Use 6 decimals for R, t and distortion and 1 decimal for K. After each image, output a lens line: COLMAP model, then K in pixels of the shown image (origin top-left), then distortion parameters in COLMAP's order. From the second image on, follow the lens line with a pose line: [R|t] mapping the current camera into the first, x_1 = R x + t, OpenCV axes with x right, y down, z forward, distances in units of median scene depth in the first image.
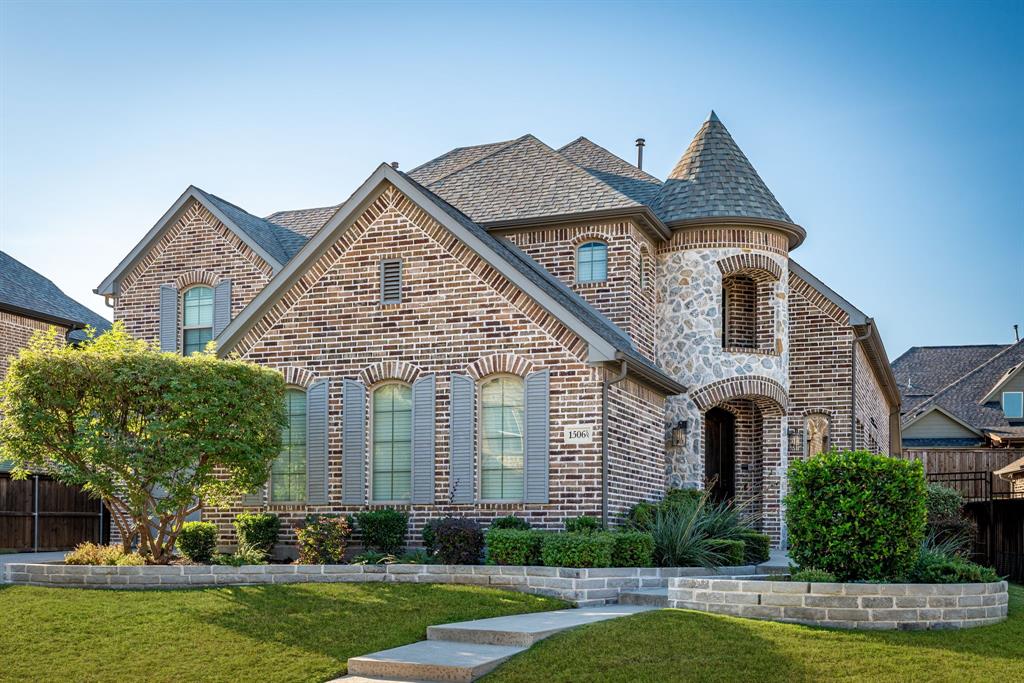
lens RADIAL K [[1155.7, 0, 509.9], [0, 1155.7, 539.7], [0, 0, 1]] dist [-0.001060, 0.001554]
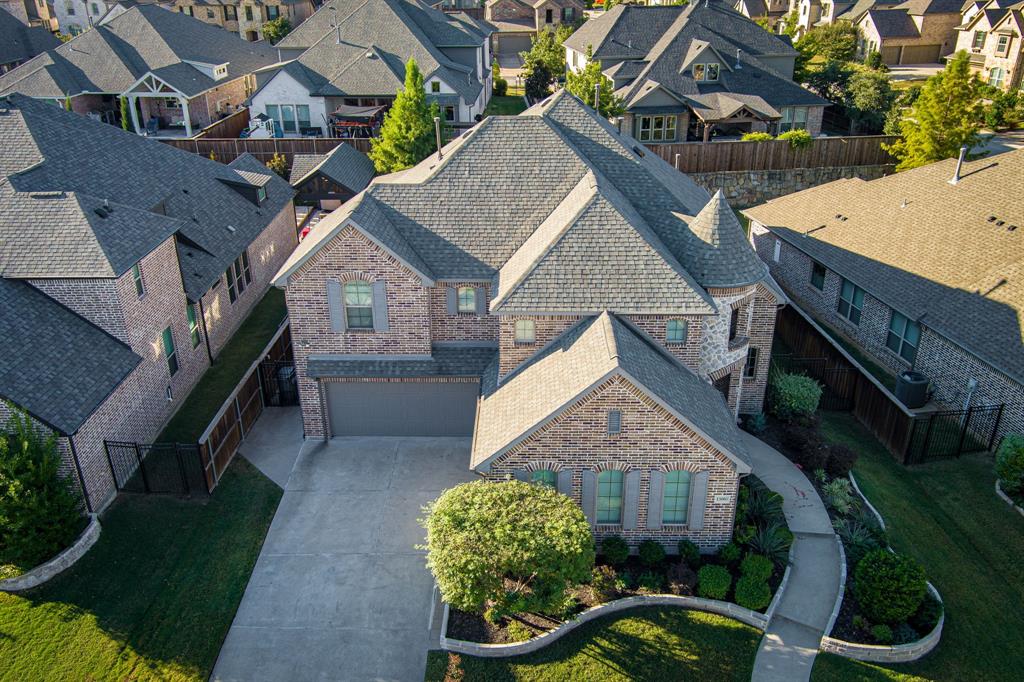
lens RADIAL K [[792.9, 0, 512.0], [0, 792.9, 341.0], [0, 0, 1]] dist [-0.003919, -0.001185]
pose [[0.940940, -0.159173, 0.298823, -0.569869], [0.014466, 0.900693, 0.434216, -0.832280], [-0.338263, -0.404249, 0.849801, 0.109888]]
